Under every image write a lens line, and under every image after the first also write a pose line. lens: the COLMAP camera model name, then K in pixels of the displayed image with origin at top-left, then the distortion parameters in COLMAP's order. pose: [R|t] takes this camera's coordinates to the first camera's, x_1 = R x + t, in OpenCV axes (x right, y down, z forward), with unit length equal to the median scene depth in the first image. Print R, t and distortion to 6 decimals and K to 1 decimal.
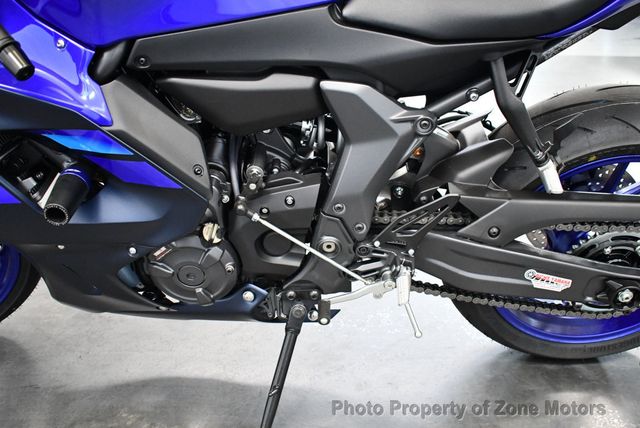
lens RADIAL K [[639.5, 0, 320.0], [0, 639.5, 214.0], [0, 0, 1]] dist [-0.092433, -0.006587]
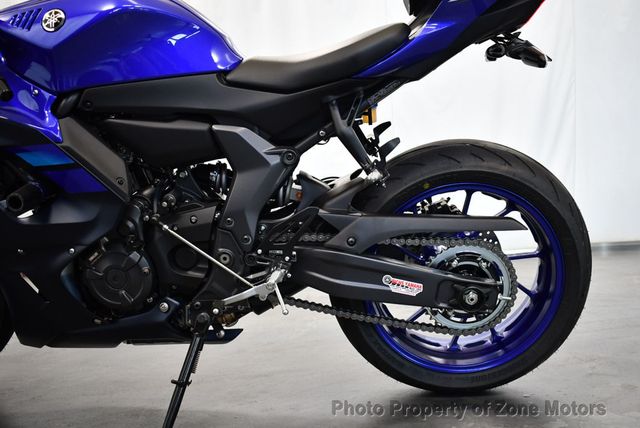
lens RADIAL K [[639.5, 0, 320.0], [0, 639.5, 214.0], [0, 0, 1]] dist [-0.092433, -0.006587]
pose [[0.998919, -0.019100, -0.042387, 0.270006], [0.002354, 0.931326, -0.364178, 0.450678], [0.046431, 0.363685, 0.930364, -0.220693]]
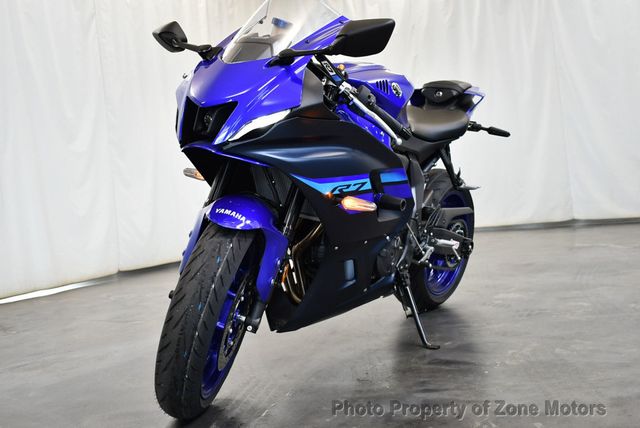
lens RADIAL K [[709.0, 0, 320.0], [0, 709.0, 214.0], [0, 0, 1]] dist [-0.077782, -0.004618]
pose [[0.542636, -0.068765, 0.837148, -2.224677], [0.403781, 0.895291, -0.188188, 0.315686], [-0.736551, 0.440143, 0.513583, -0.032537]]
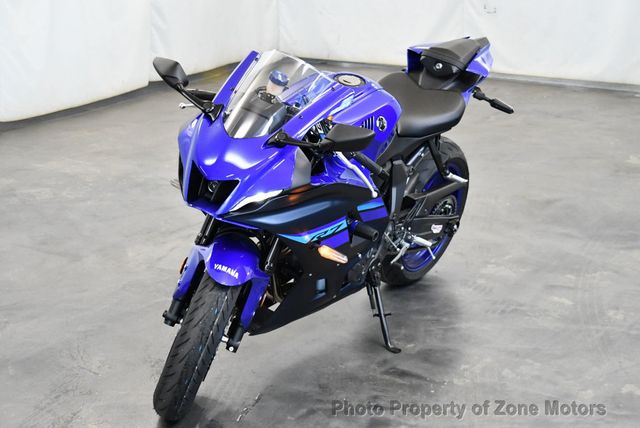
lens RADIAL K [[1402.1, 0, 320.0], [0, 1402.1, 214.0], [0, 0, 1]] dist [0.012526, 0.056550]
pose [[0.526475, -0.235986, 0.816783, -4.067066], [0.327093, 0.942981, 0.061612, -0.399150], [-0.784751, 0.234727, 0.573646, -1.591470]]
